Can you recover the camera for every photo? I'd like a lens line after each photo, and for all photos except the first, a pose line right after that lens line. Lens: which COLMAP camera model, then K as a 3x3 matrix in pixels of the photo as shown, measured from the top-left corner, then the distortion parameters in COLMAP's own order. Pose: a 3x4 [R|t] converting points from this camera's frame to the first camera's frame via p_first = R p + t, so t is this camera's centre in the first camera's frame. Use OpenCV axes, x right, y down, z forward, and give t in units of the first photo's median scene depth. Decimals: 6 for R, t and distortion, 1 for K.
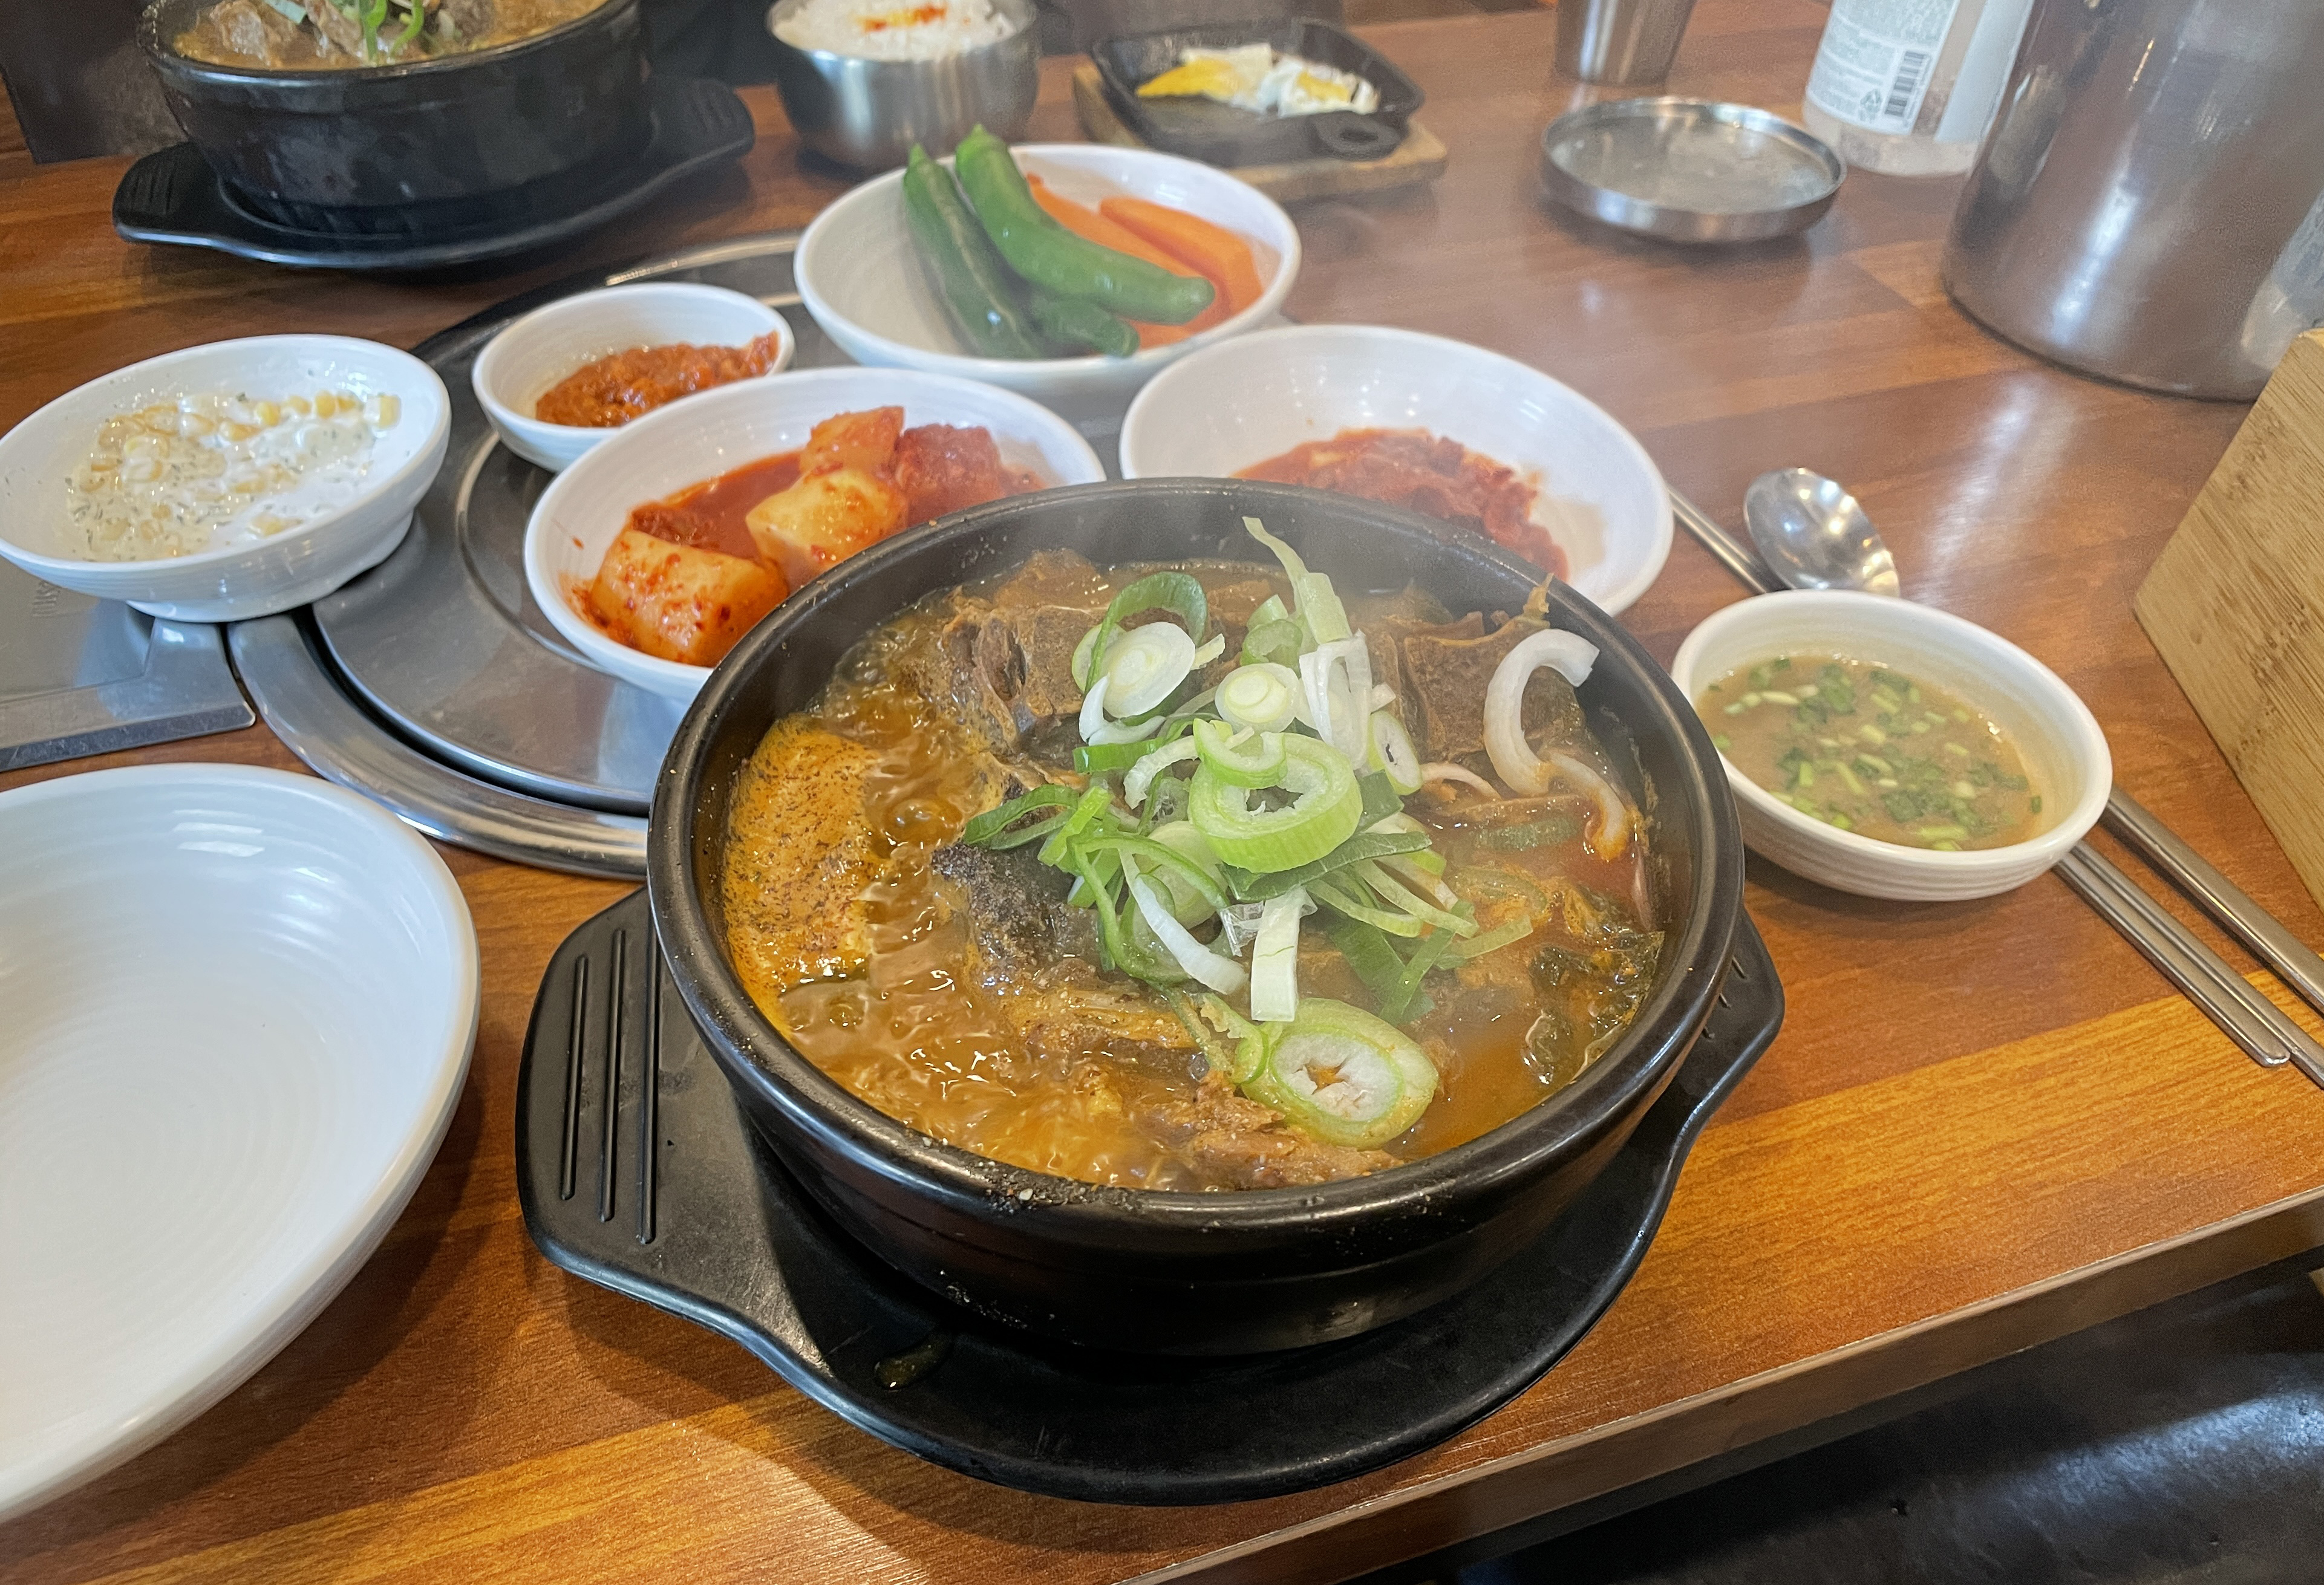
lens RADIAL K [[1756.5, 0, 1165.7], [0, 1756.5, 793.4], [0, 0, 1]] dist [-0.002448, -0.000276]
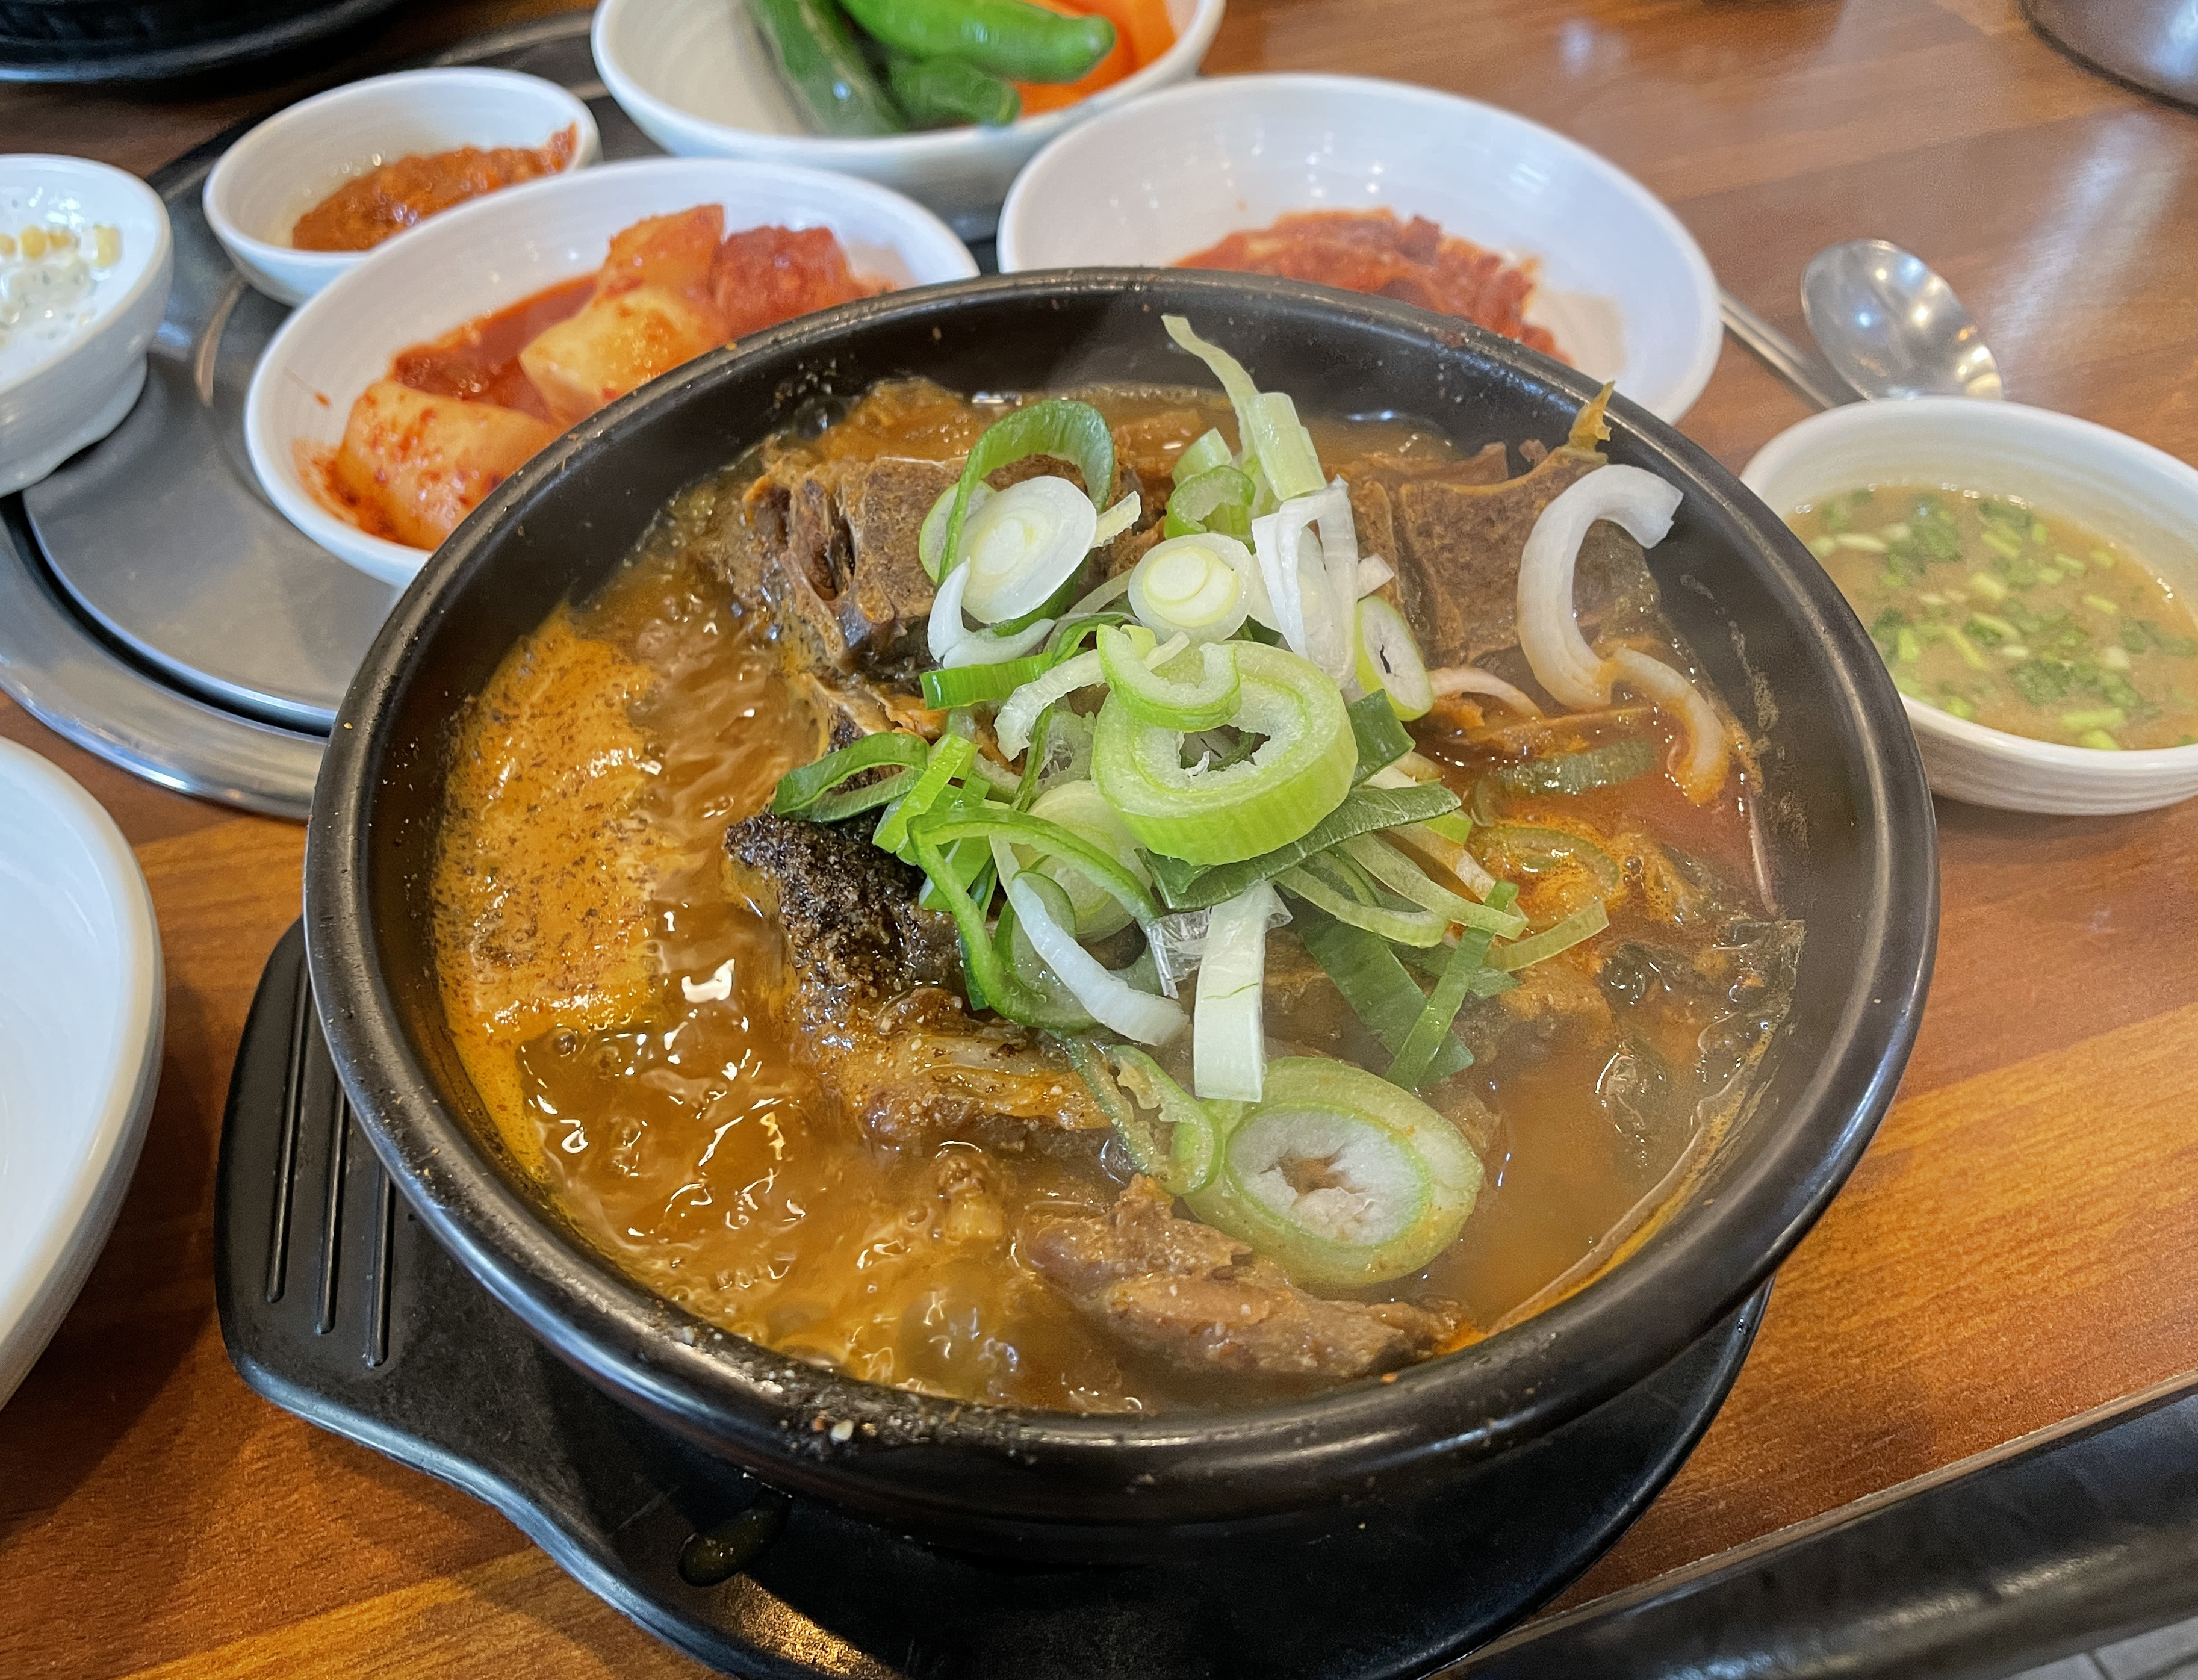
lens RADIAL K [[1799.5, 0, 1008.2], [0, 1799.5, 907.1], [0, 0, 1]] dist [-0.019251, -0.006186]
pose [[0.998527, -0.028394, -0.046233, 0.008903], [0.034700, 0.989276, 0.141878, -0.027963], [0.041709, -0.143273, 0.988804, 0.252621]]
